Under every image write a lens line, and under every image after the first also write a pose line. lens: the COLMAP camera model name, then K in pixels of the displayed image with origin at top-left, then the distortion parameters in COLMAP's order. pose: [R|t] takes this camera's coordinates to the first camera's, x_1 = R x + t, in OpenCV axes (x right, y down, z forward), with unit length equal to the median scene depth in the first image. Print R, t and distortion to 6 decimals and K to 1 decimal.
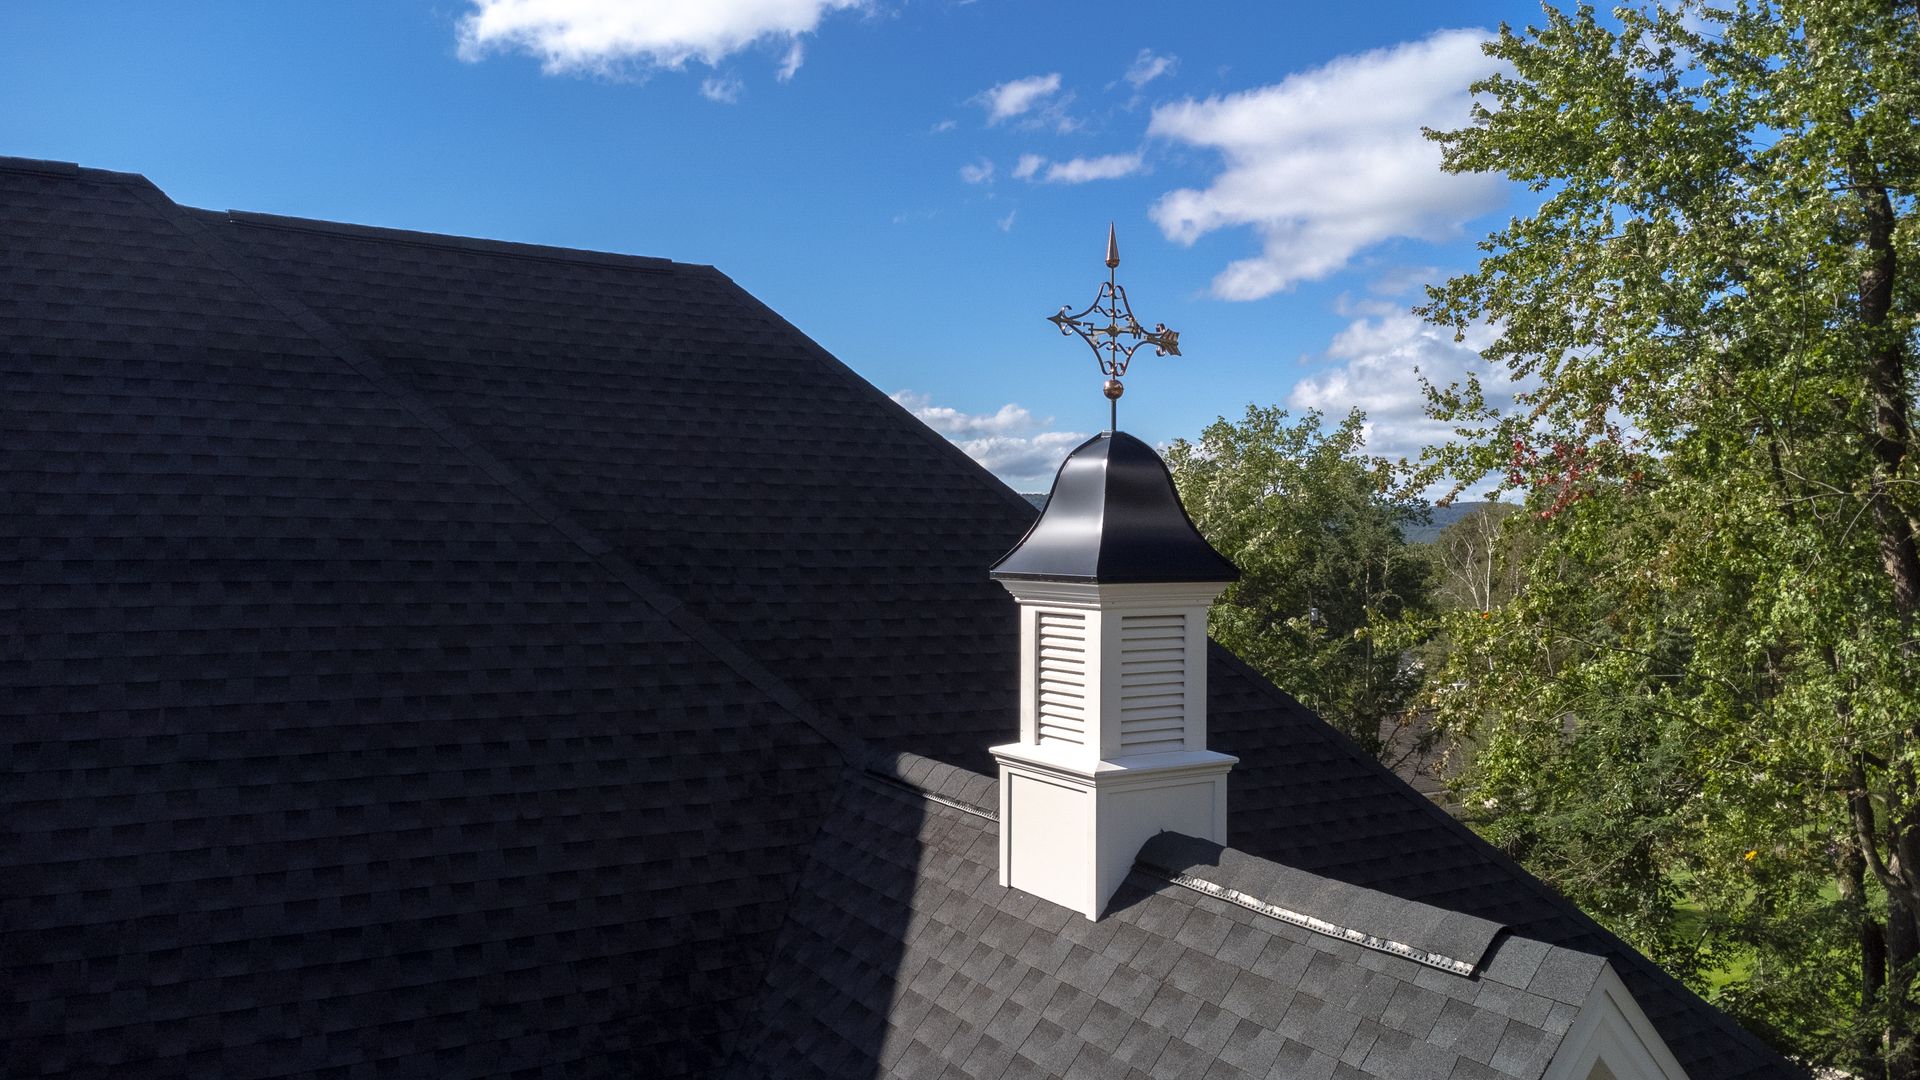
lens RADIAL K [[1349.3, 0, 960.0], [0, 1349.3, 540.0], [0, 0, 1]] dist [0.106344, -0.124728]
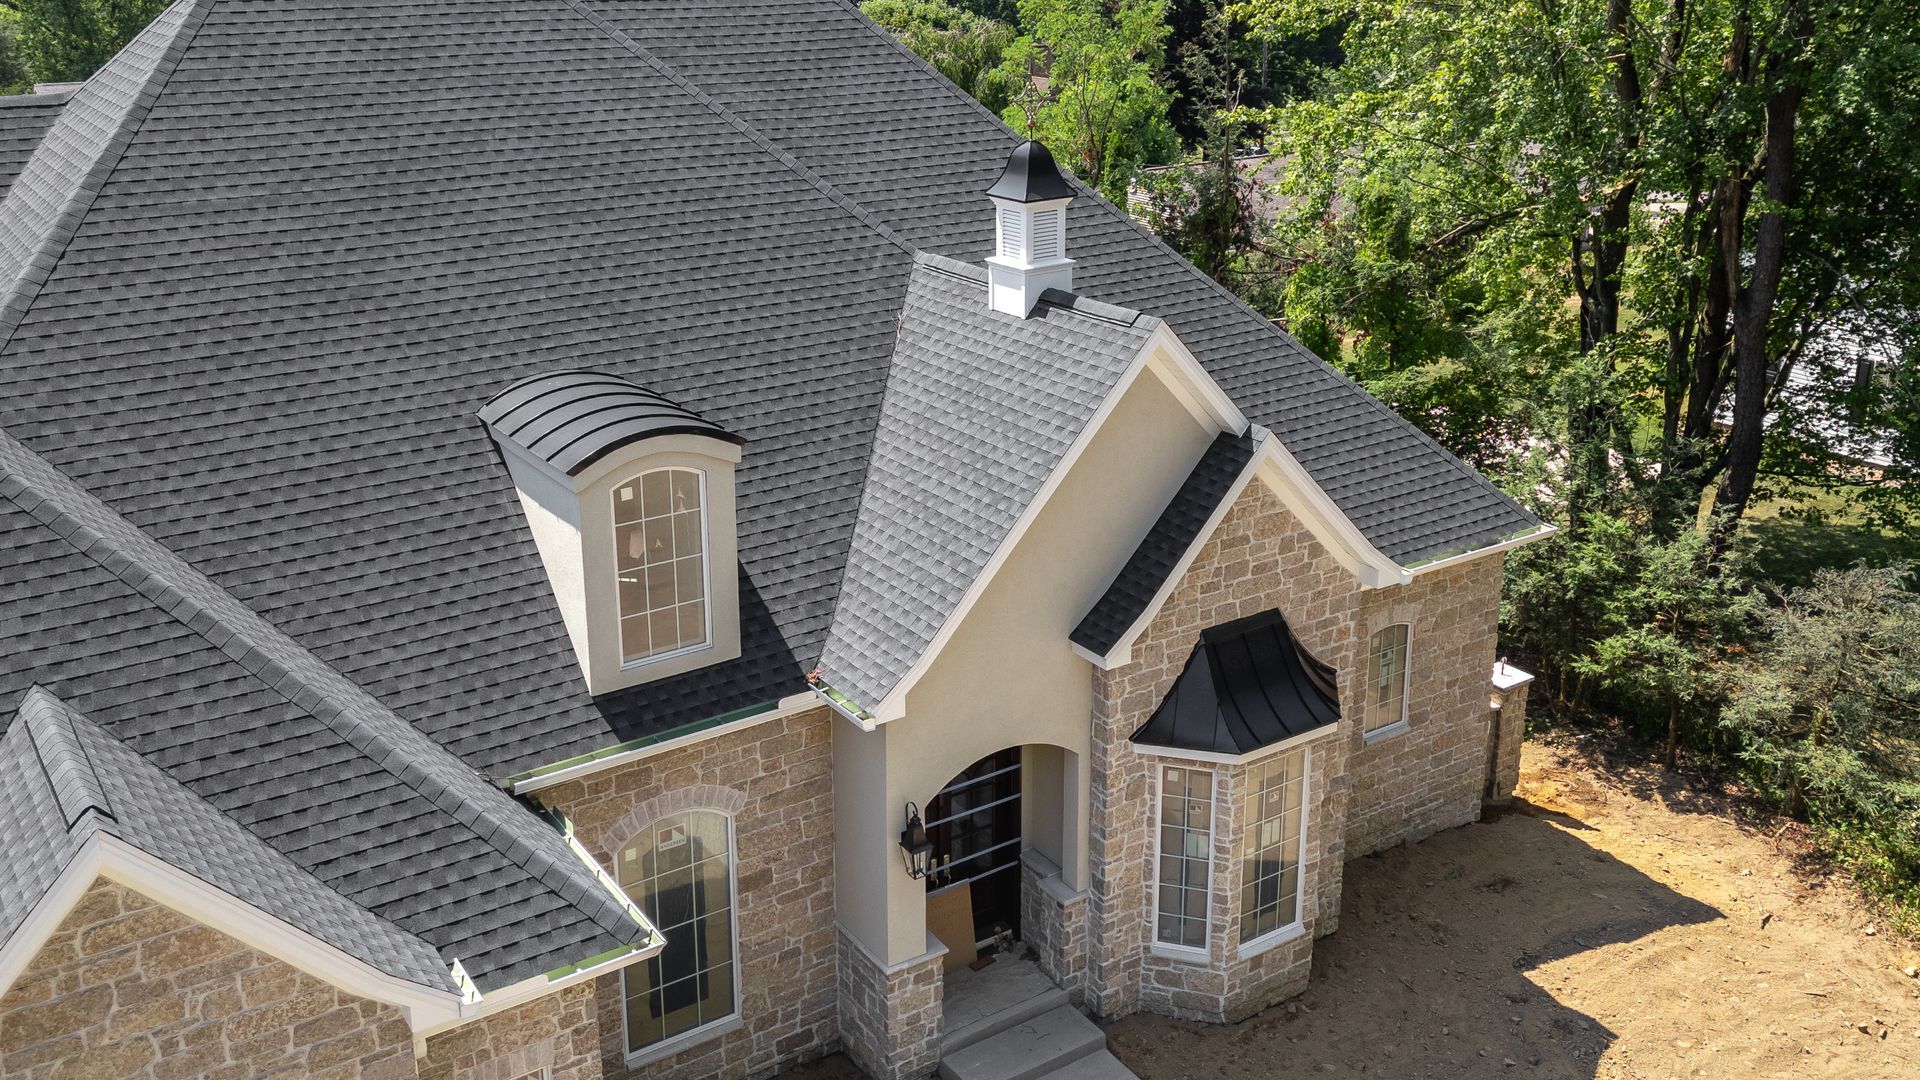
lens RADIAL K [[1788.1, 0, 957.2], [0, 1788.1, 466.2], [0, 0, 1]] dist [0.108797, -0.154715]
pose [[0.997827, -0.033065, 0.056993, -0.254836], [0.013902, 0.951149, 0.308419, -0.561328], [-0.064406, -0.306957, 0.949542, -2.533800]]
